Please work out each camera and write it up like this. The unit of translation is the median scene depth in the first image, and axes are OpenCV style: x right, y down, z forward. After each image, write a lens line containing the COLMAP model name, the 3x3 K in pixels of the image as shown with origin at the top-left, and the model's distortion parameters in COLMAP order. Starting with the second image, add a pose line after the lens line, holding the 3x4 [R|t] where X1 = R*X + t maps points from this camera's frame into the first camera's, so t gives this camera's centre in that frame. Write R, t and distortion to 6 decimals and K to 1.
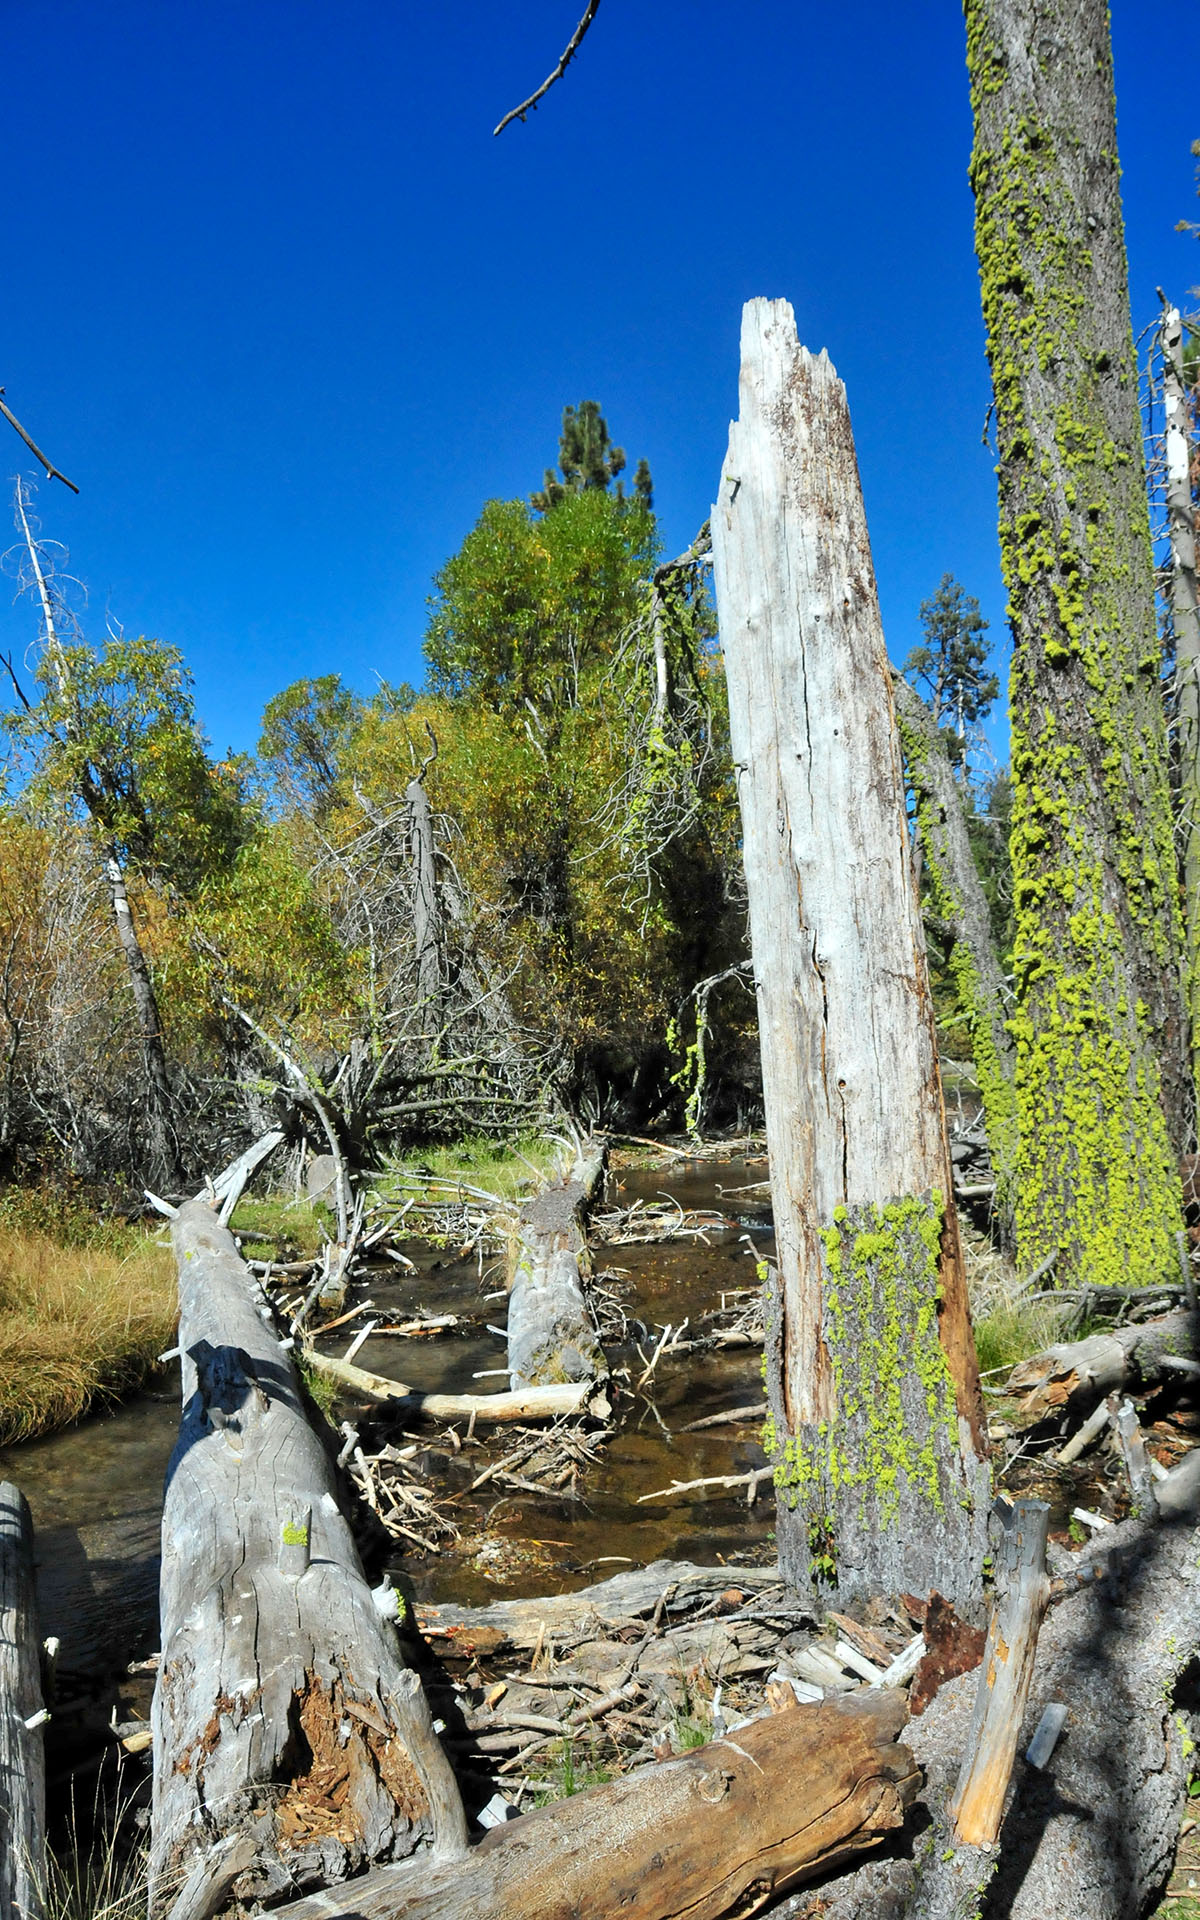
lens RADIAL K [[1324.7, 0, 600.0], [0, 1324.7, 960.0], [0, 0, 1]] dist [-0.103748, 0.005664]
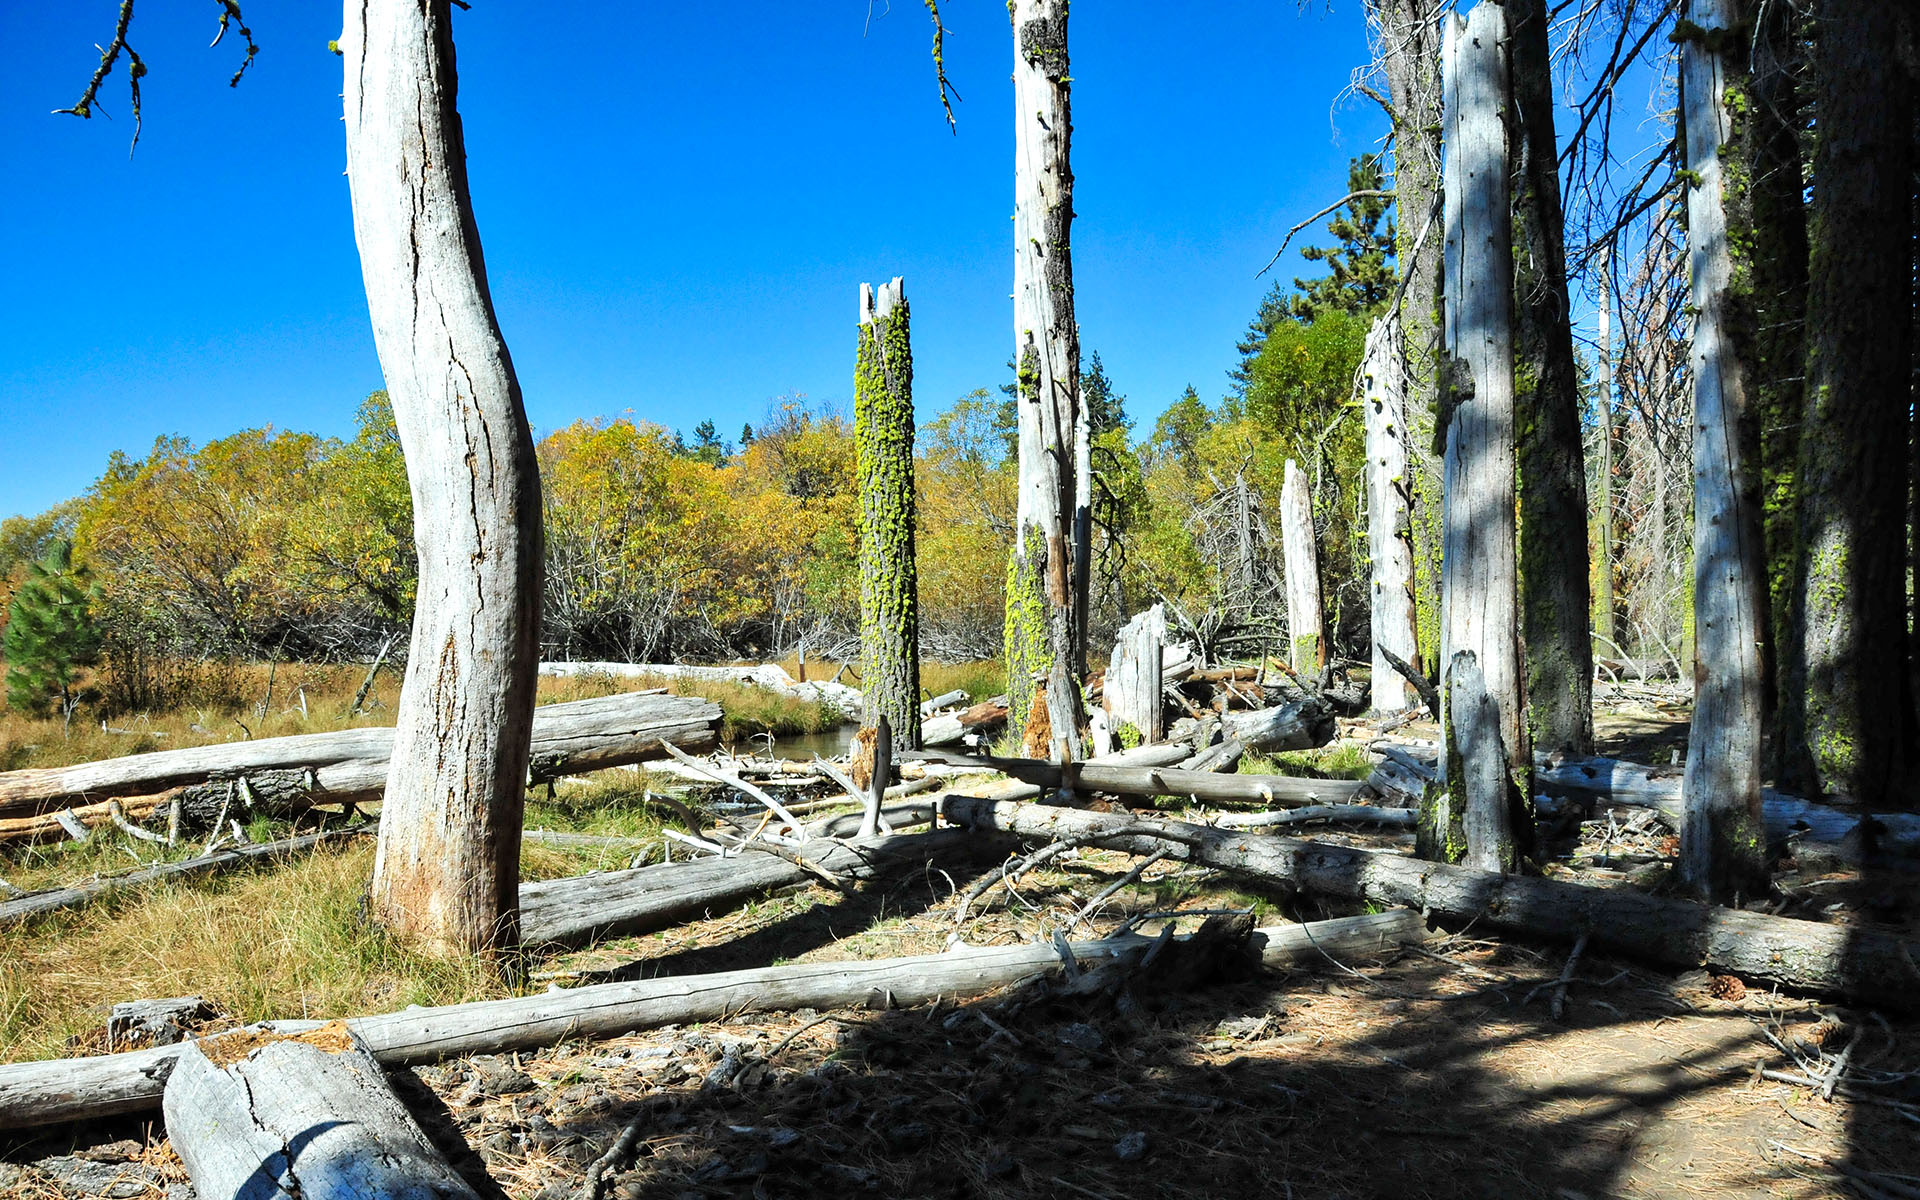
lens RADIAL K [[1324.7, 0, 960.0], [0, 1324.7, 600.0], [0, 0, 1]] dist [-0.103748, 0.005664]
pose [[0.932691, 0.004338, -0.360649, 0.195525], [0.013866, 0.998757, 0.047873, -0.056024], [0.360409, -0.049651, 0.931472, -1.071582]]
